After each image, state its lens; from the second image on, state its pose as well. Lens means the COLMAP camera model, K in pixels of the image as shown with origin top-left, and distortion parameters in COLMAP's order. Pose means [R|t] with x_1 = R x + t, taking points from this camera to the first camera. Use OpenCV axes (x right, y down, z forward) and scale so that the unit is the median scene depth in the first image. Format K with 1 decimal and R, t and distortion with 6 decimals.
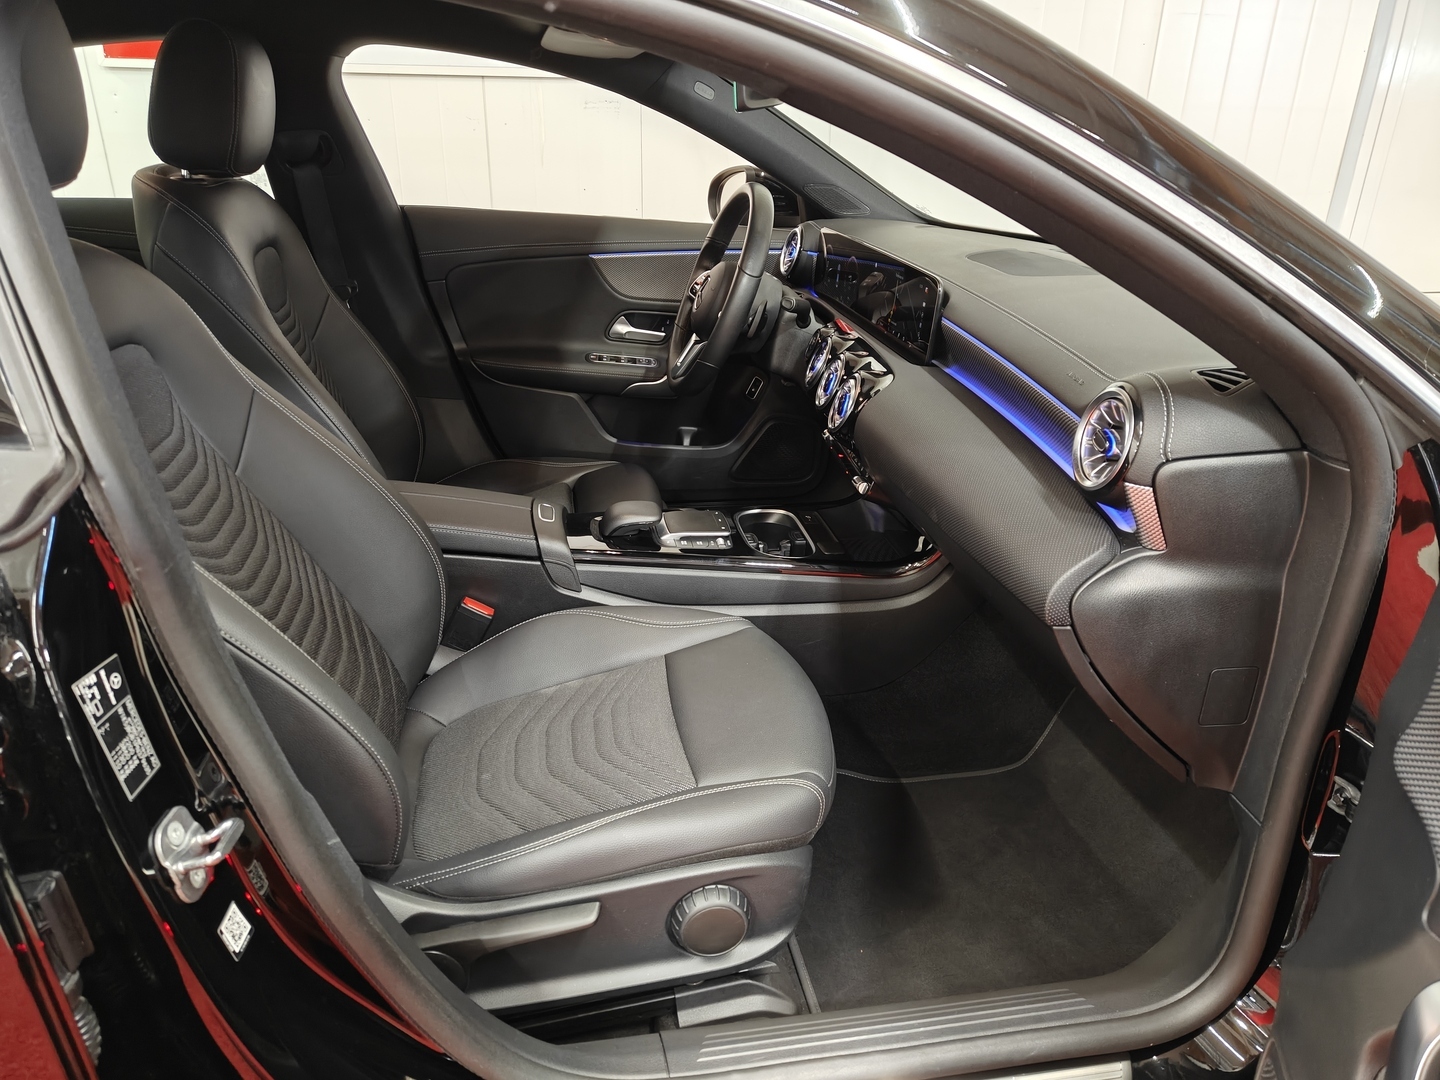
lens RADIAL K [[1023.9, 0, 714.7], [0, 1023.9, 544.6], [0, 0, 1]] dist [0.016069, -0.021211]
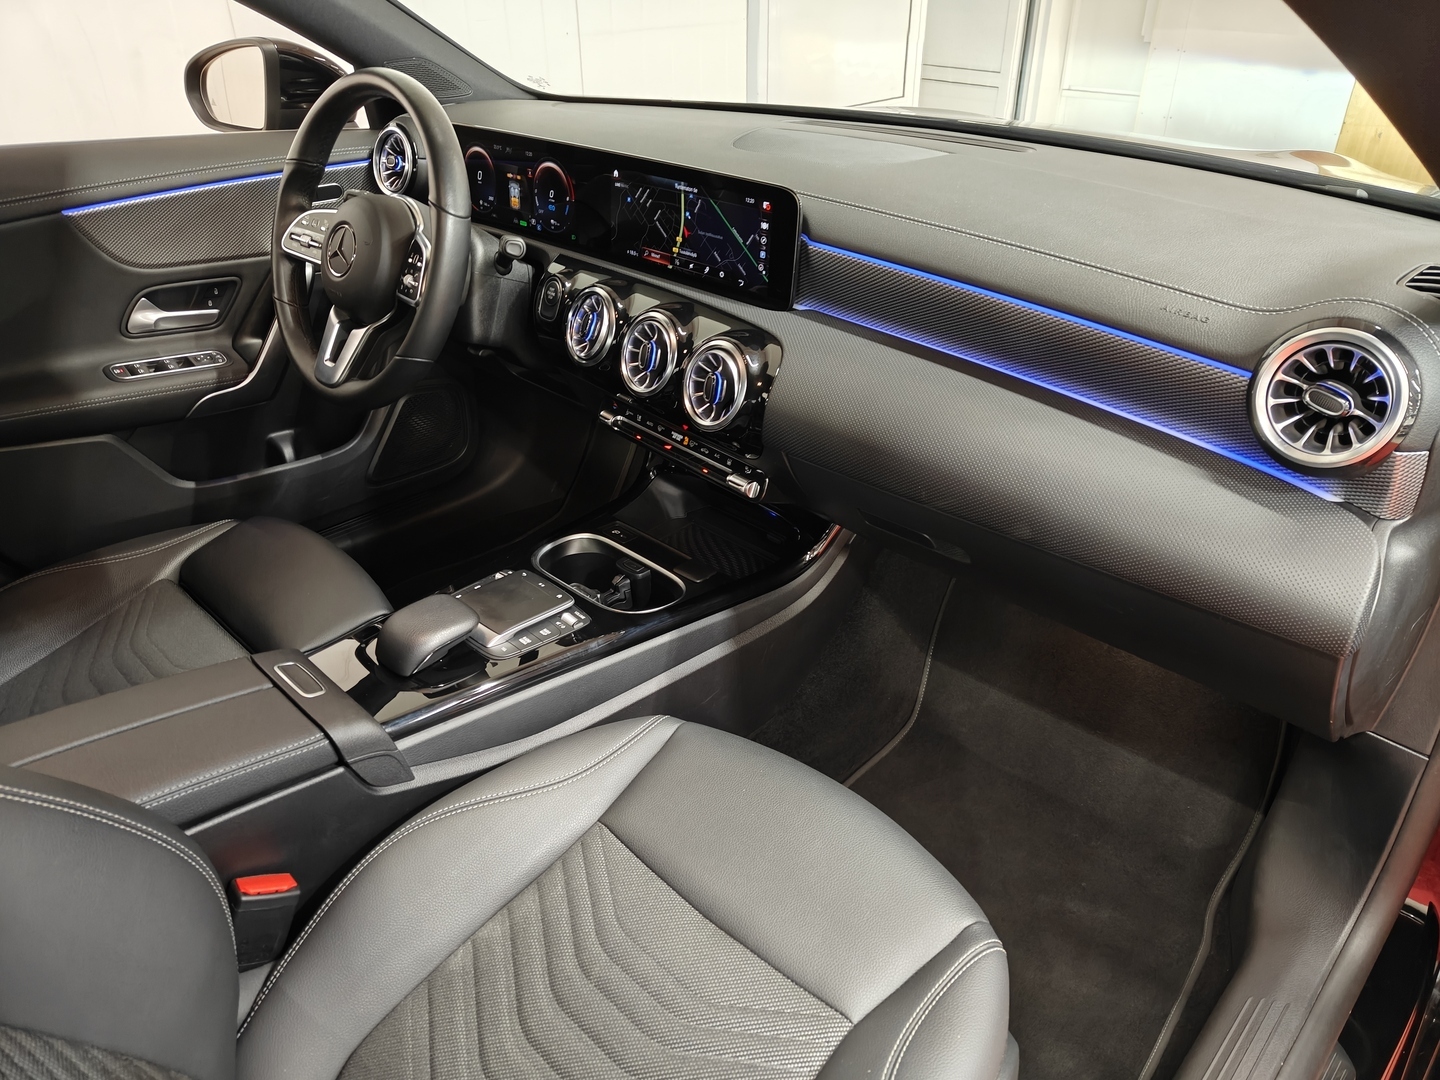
lens RADIAL K [[1023.9, 0, 710.2], [0, 1023.9, 541.0], [0, 0, 1]] dist [0.016069, -0.021211]
pose [[0.806577, -0.323761, 0.494583, -0.174032], [0.255667, 0.945437, 0.201948, -0.120278], [-0.532980, -0.036438, 0.845343, 0.266458]]
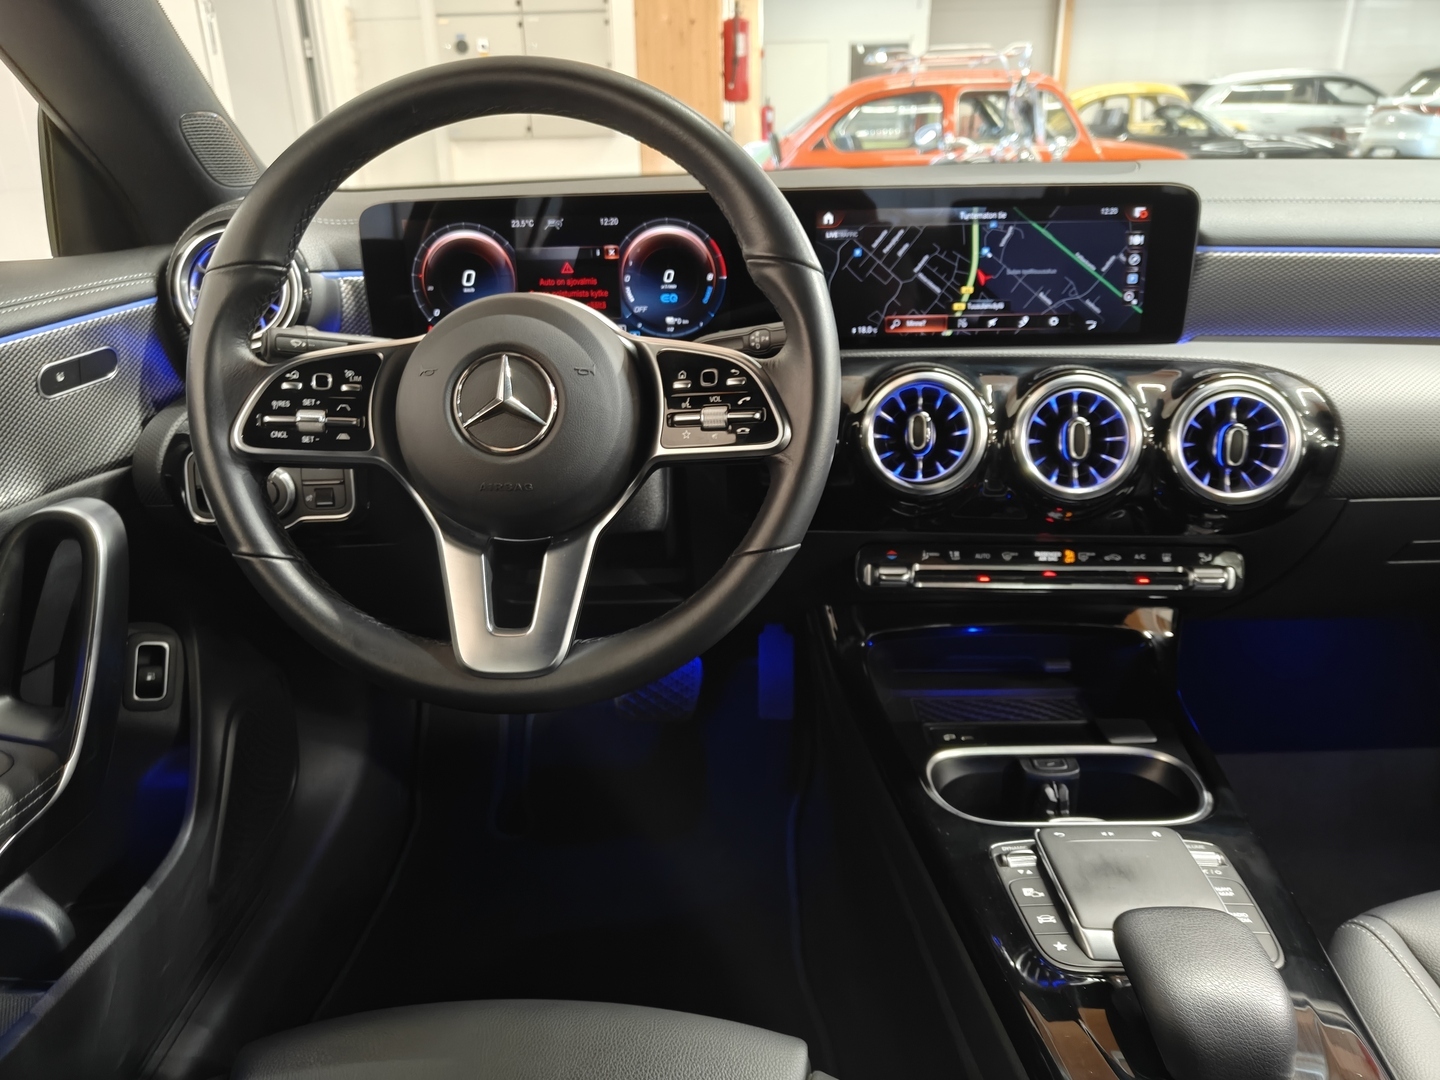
lens RADIAL K [[1023.9, 0, 719.8], [0, 1023.9, 544.0], [0, 0, 1]] dist [0.016069, -0.021211]
pose [[0.178547, -0.388797, 0.903857, -0.263351], [0.412308, 0.863639, 0.290051, -0.230691], [-0.893377, 0.320880, 0.314505, 0.723096]]
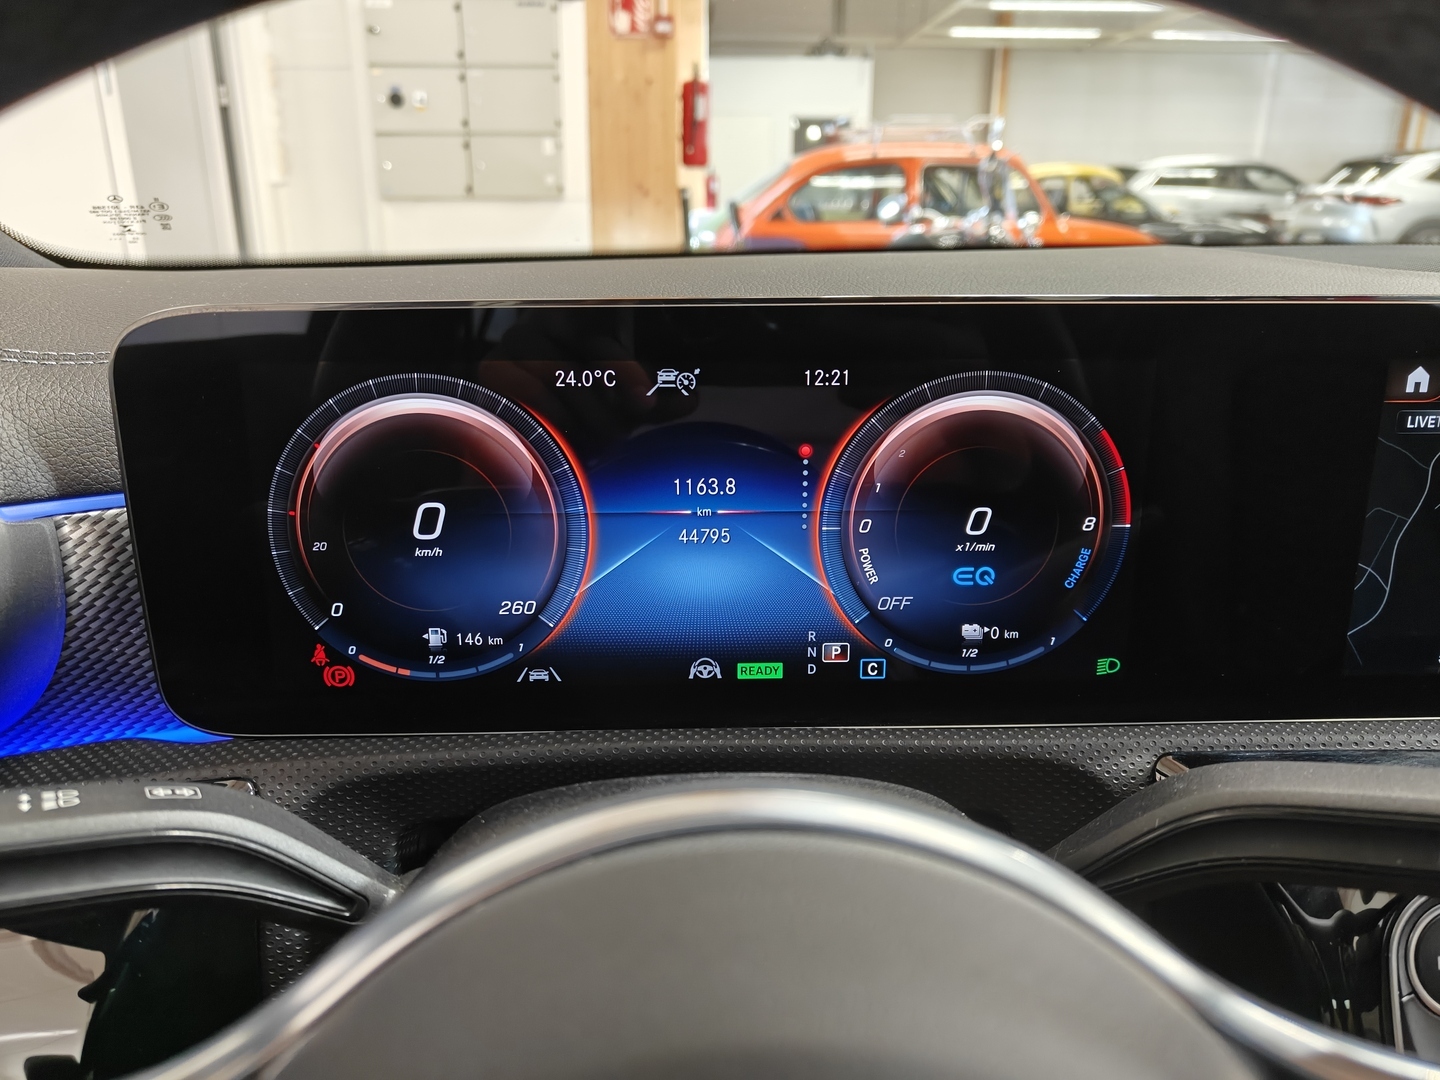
lens RADIAL K [[1023.9, 0, 727.4], [0, 1023.9, 541.6], [0, 0, 1]] dist [0.016069, -0.021211]
pose [[0.110215, -0.330910, 0.937204, -0.024012], [0.390757, 0.881443, 0.265269, -0.262140], [-0.913872, 0.336983, 0.226453, 0.827238]]
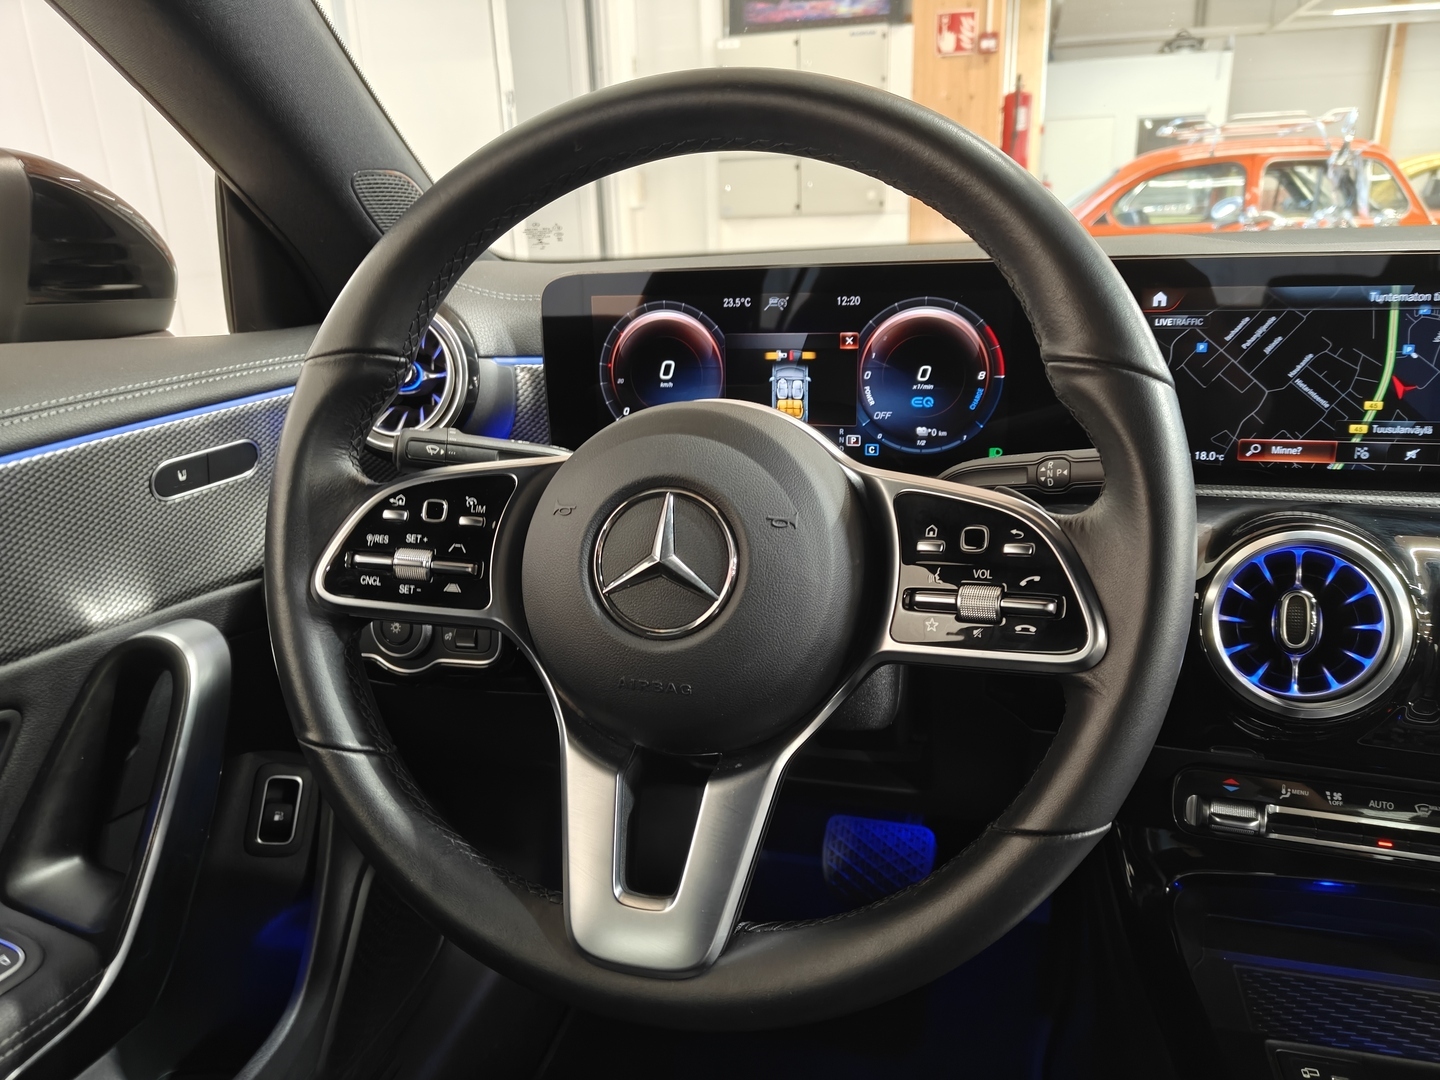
lens RADIAL K [[1023.9, 0, 727.5], [0, 1023.9, 540.6], [0, 0, 1]] dist [0.016069, -0.021211]
pose [[0.406961, -0.304135, 0.861327, -0.164704], [0.396679, 0.908231, 0.133273, -0.231235], [-0.822817, 0.287434, 0.490259, 0.746856]]
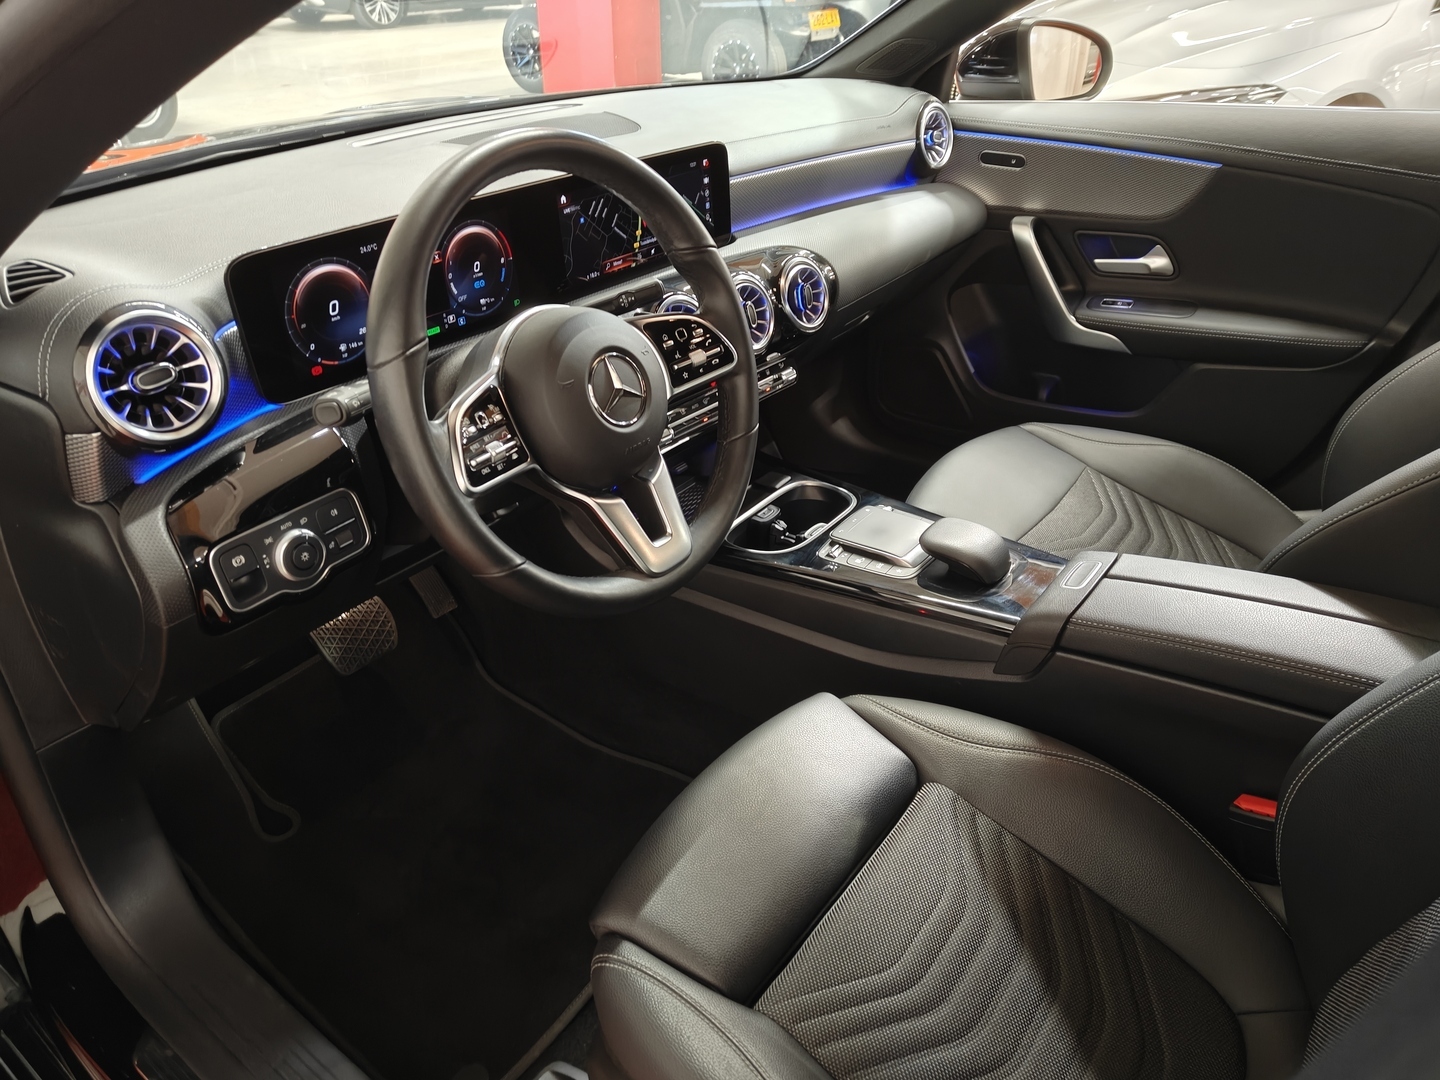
lens RADIAL K [[1023.9, 0, 717.6], [0, 1023.9, 542.2], [0, 0, 1]] dist [0.016069, -0.021211]
pose [[-0.694582, -0.389326, 0.604964, -0.291608], [0.272460, 0.635915, 0.722065, -0.439405], [-0.665824, 0.666362, -0.335619, 0.992321]]
